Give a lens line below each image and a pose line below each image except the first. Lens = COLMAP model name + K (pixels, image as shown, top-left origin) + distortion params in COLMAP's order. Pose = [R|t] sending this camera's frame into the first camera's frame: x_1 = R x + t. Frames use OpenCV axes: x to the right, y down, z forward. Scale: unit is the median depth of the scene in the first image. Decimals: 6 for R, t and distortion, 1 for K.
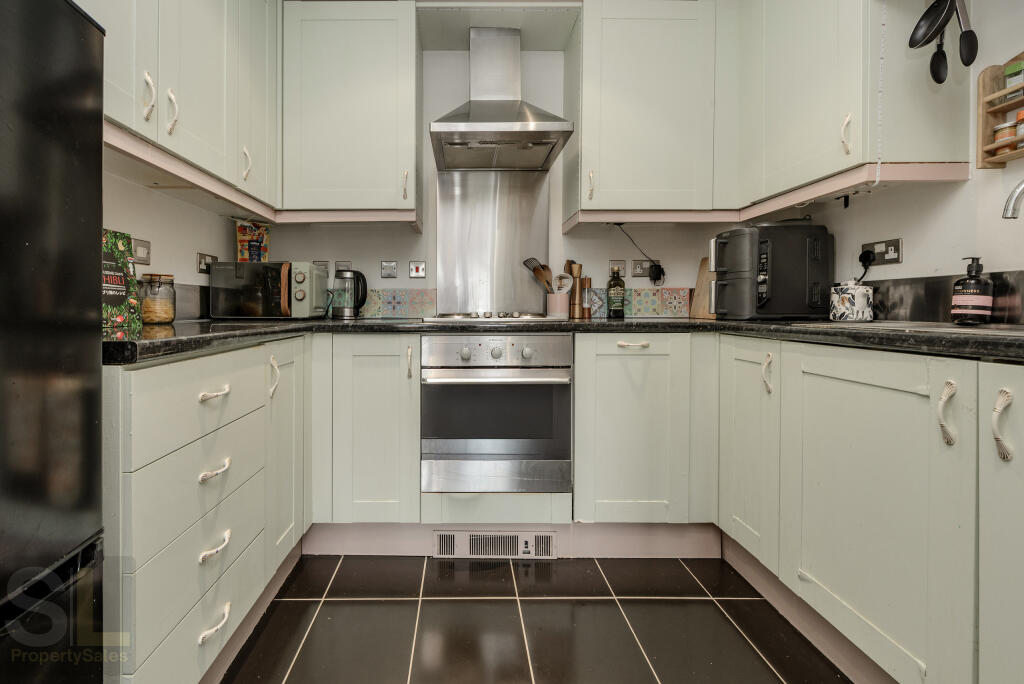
lens RADIAL K [[420.3, 0, 521.4], [0, 420.3, 313.7], [0, 0, 1]] dist [-0.002954, -0.000461]
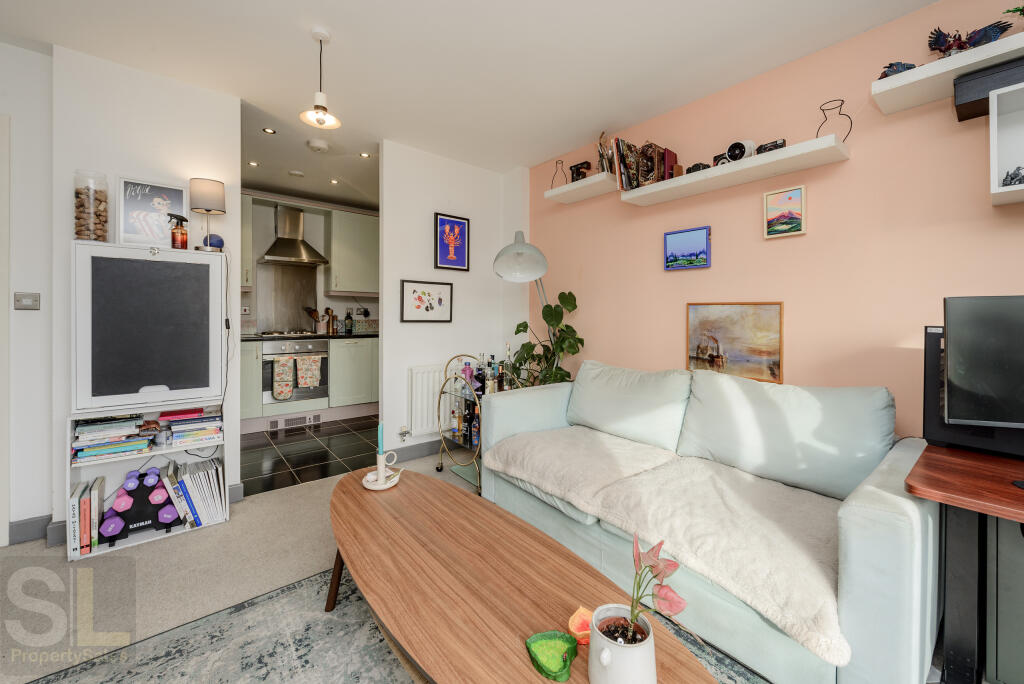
lens RADIAL K [[420.3, 0, 521.4], [0, 420.3, 313.7], [0, 0, 1]] dist [-0.002954, -0.000461]
pose [[0.850844, 0.002349, 0.525413, -0.193460], [0.006743, 0.999859, -0.015390, -0.053904], [-0.525375, 0.016637, 0.850708, -1.553430]]
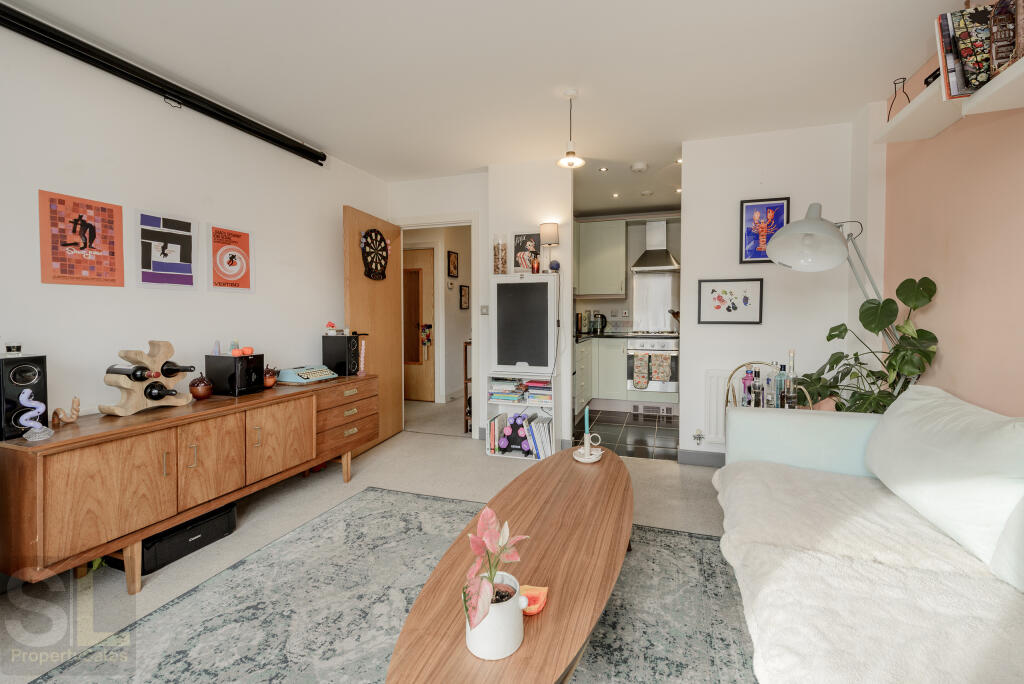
lens RADIAL K [[420.2, 0, 511.0], [0, 420.2, 321.3], [0, 0, 1]] dist [0.000667, -0.000029]
pose [[0.875511, -0.001356, -0.483196, 0.397100], [-0.000911, 0.999990, -0.004456, -0.049729], [0.483197, 0.004341, 0.875501, -1.661042]]
